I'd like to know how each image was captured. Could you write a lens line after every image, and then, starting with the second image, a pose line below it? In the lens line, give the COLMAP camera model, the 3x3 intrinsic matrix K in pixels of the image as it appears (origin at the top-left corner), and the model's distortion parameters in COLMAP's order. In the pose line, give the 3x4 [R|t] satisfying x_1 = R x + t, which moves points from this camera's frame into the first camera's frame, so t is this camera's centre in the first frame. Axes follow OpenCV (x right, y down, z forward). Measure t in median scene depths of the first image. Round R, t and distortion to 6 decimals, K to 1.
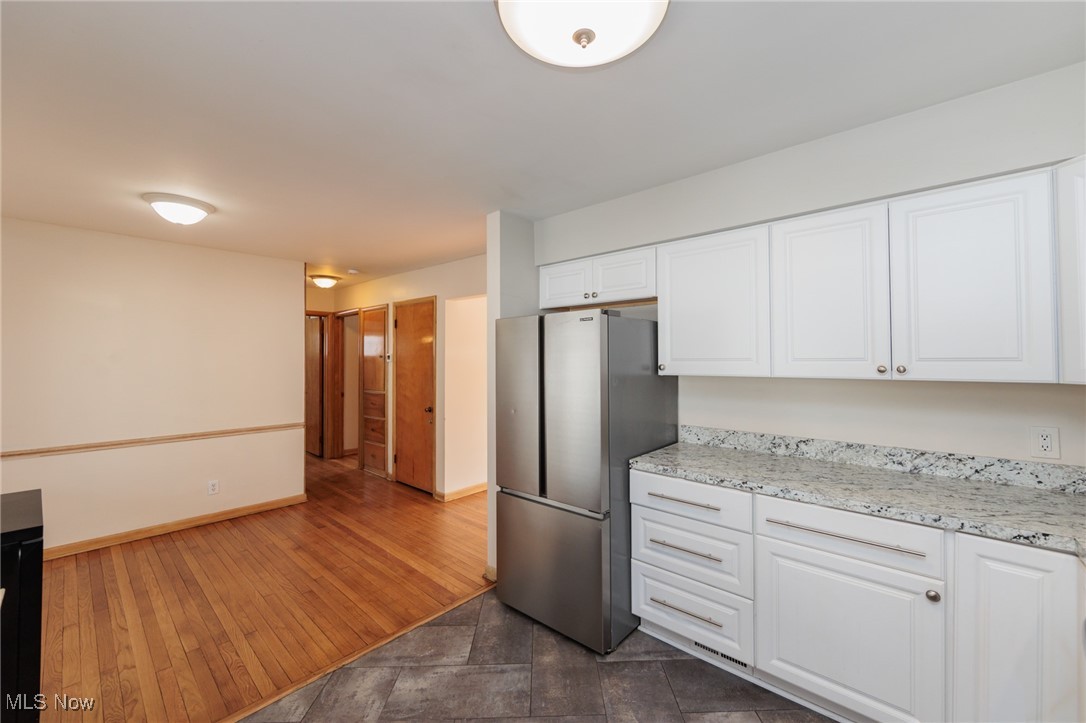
lens RADIAL K [[429.2, 0, 546.8], [0, 429.2, 352.3], [0, 0, 1]] dist [-0.001253, -0.000168]
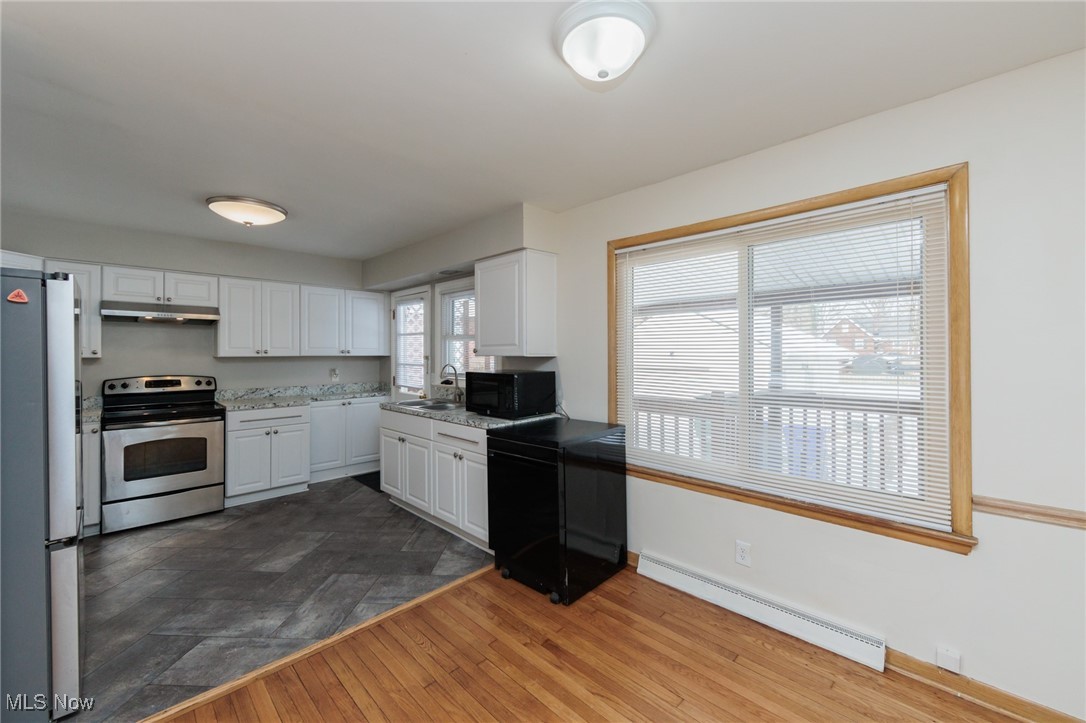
lens RADIAL K [[429.2, 0, 546.8], [0, 429.2, 352.3], [0, 0, 1]] dist [-0.001253, -0.000168]
pose [[-0.998944, 0.010387, 0.044747, -1.082774], [0.009366, 0.999693, -0.022958, 0.069177], [-0.044972, -0.022514, -0.998735, 2.052251]]
